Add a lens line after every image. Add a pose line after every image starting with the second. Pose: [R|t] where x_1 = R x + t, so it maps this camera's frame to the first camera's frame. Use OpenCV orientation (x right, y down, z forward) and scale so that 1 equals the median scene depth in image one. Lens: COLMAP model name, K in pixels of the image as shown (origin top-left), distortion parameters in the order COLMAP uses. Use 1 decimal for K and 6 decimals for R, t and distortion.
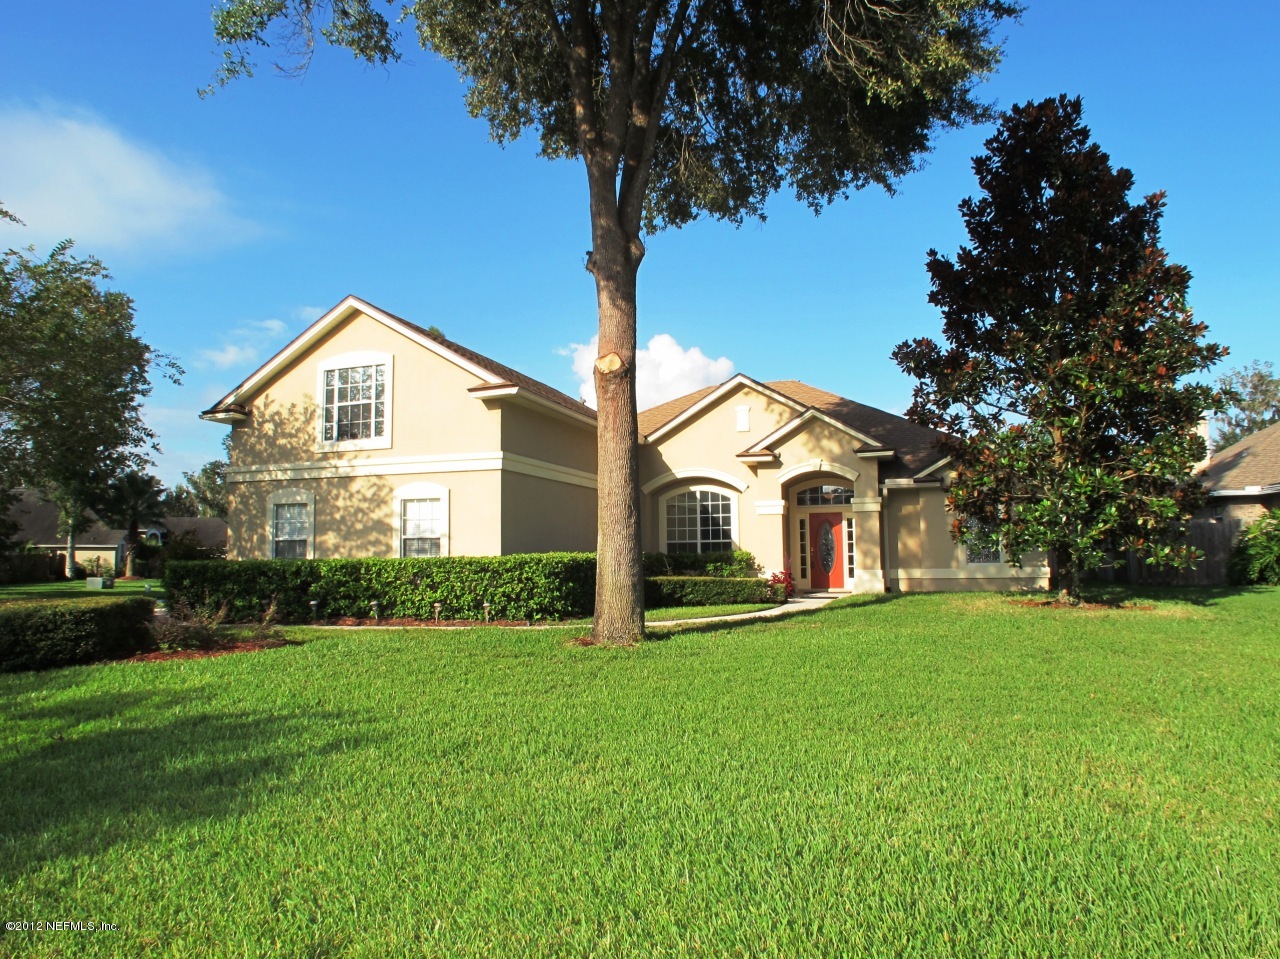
lens RADIAL K [[852.5, 0, 640.0], [0, 852.5, 480.1], [0, 0, 1]] dist [-0.105669, 0.056860]
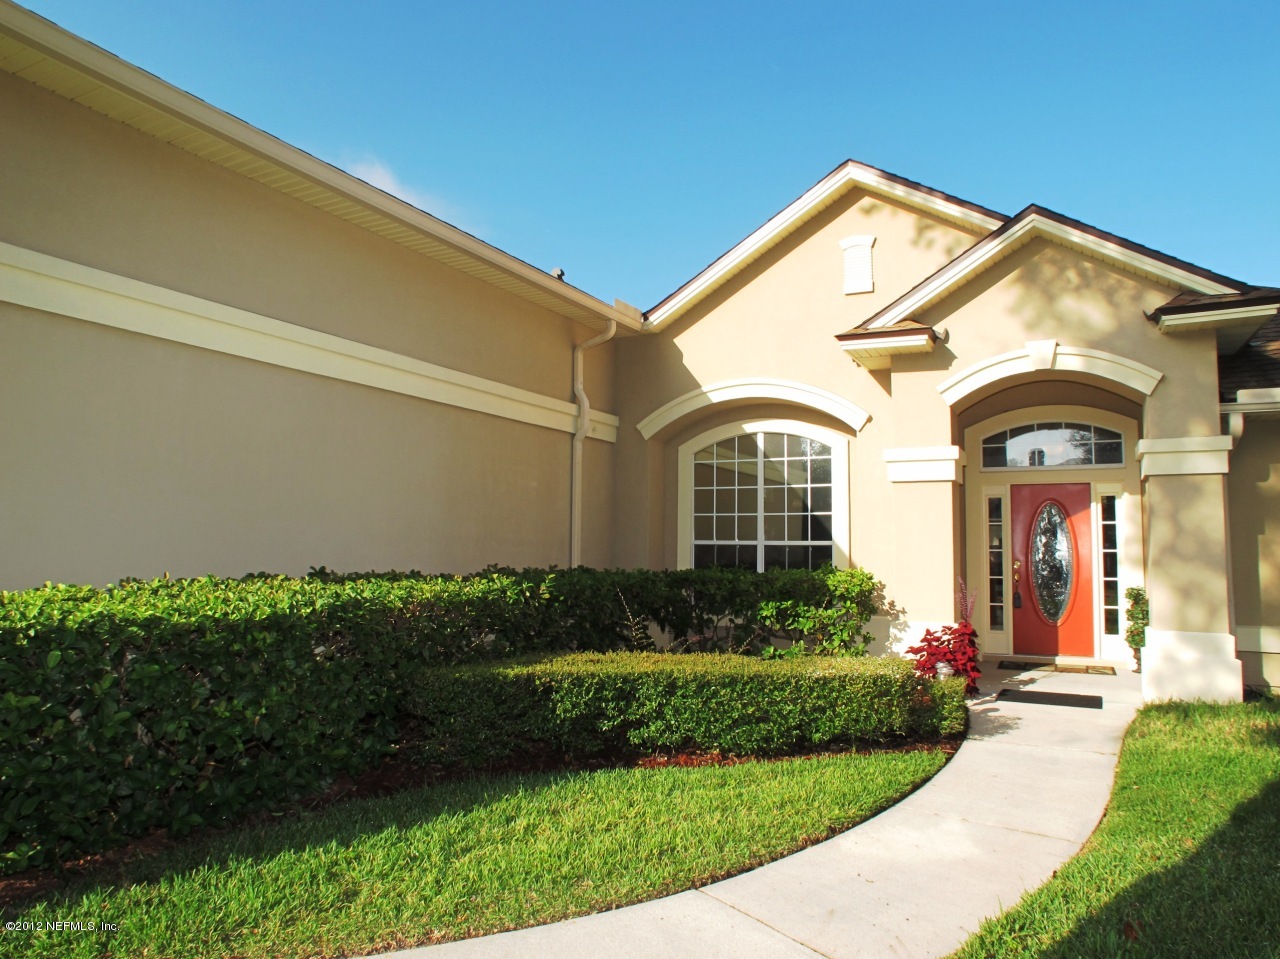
lens RADIAL K [[852.5, 0, 639.9], [0, 852.5, 482.8], [0, 0, 1]] dist [-0.105669, 0.056860]
pose [[0.984379, 0.010495, -0.175752, 0.088174], [-0.006902, 0.999755, 0.021043, 0.031797], [0.175929, -0.019501, 0.984210, 0.559335]]
